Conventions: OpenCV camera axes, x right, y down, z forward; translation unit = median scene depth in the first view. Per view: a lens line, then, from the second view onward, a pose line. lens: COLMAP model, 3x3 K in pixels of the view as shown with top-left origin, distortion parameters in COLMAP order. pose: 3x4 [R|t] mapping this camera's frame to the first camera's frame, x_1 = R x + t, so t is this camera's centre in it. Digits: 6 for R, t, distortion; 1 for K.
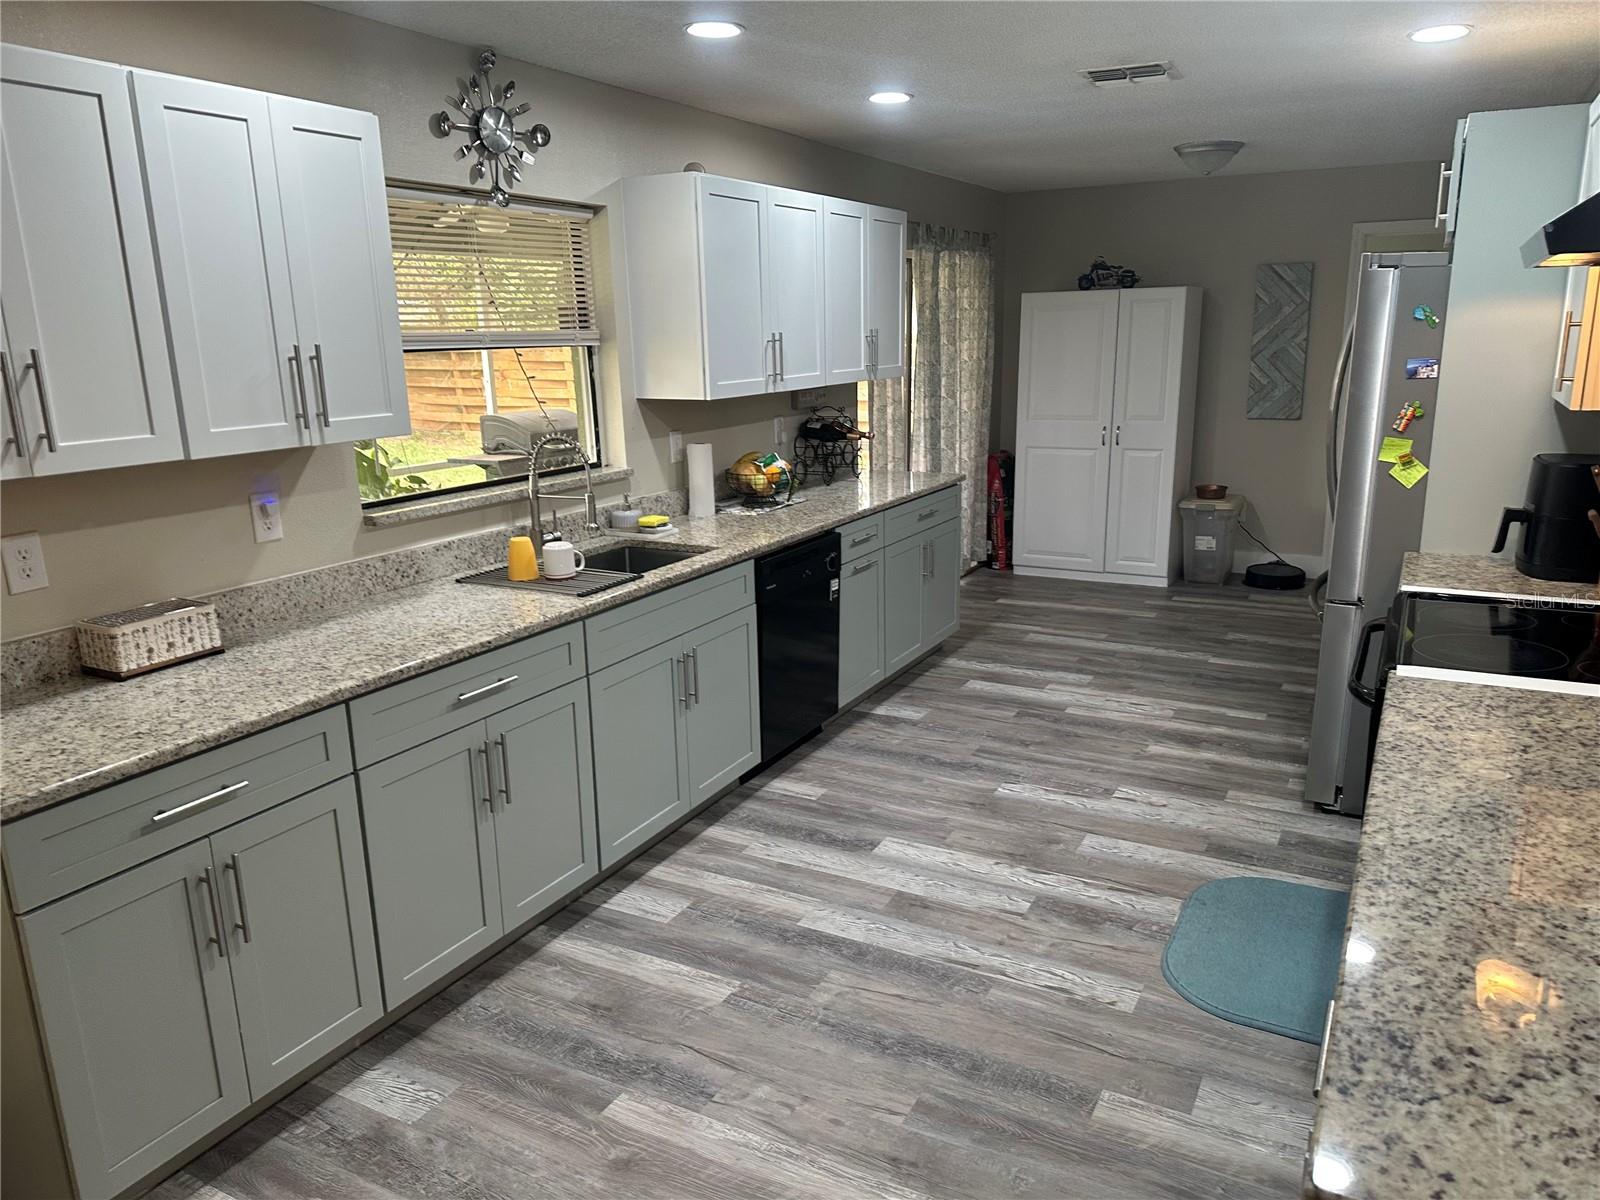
lens RADIAL K [[1133.7, 0, 805.2], [0, 1133.7, 602.2], [0, 0, 1]] dist [0.036663, -0.045647]
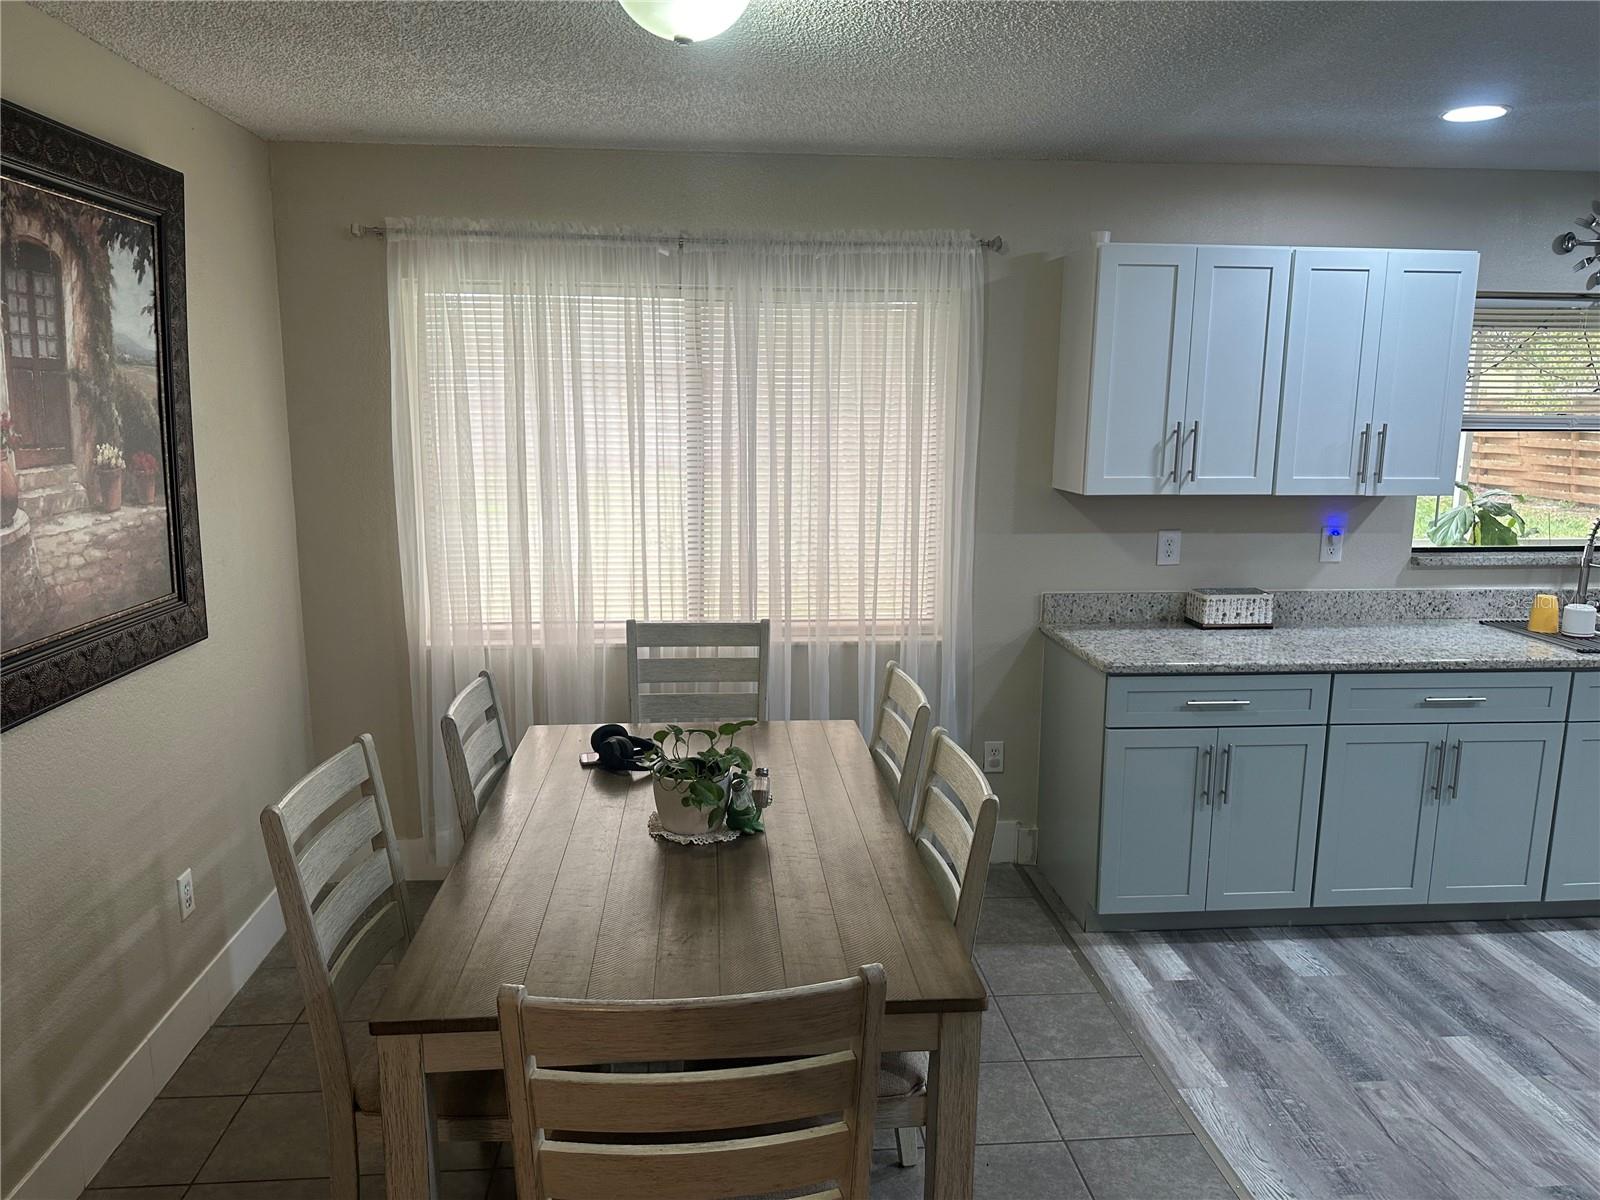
lens RADIAL K [[1133.7, 0, 792.1], [0, 1133.7, 594.3], [0, 0, 1]] dist [0.036663, -0.045647]
pose [[0.549492, 0.171417, -0.817726, 0.333390], [-0.218459, 0.974156, 0.057410, 0.051216], [0.806433, 0.147093, 0.572738, -0.329567]]
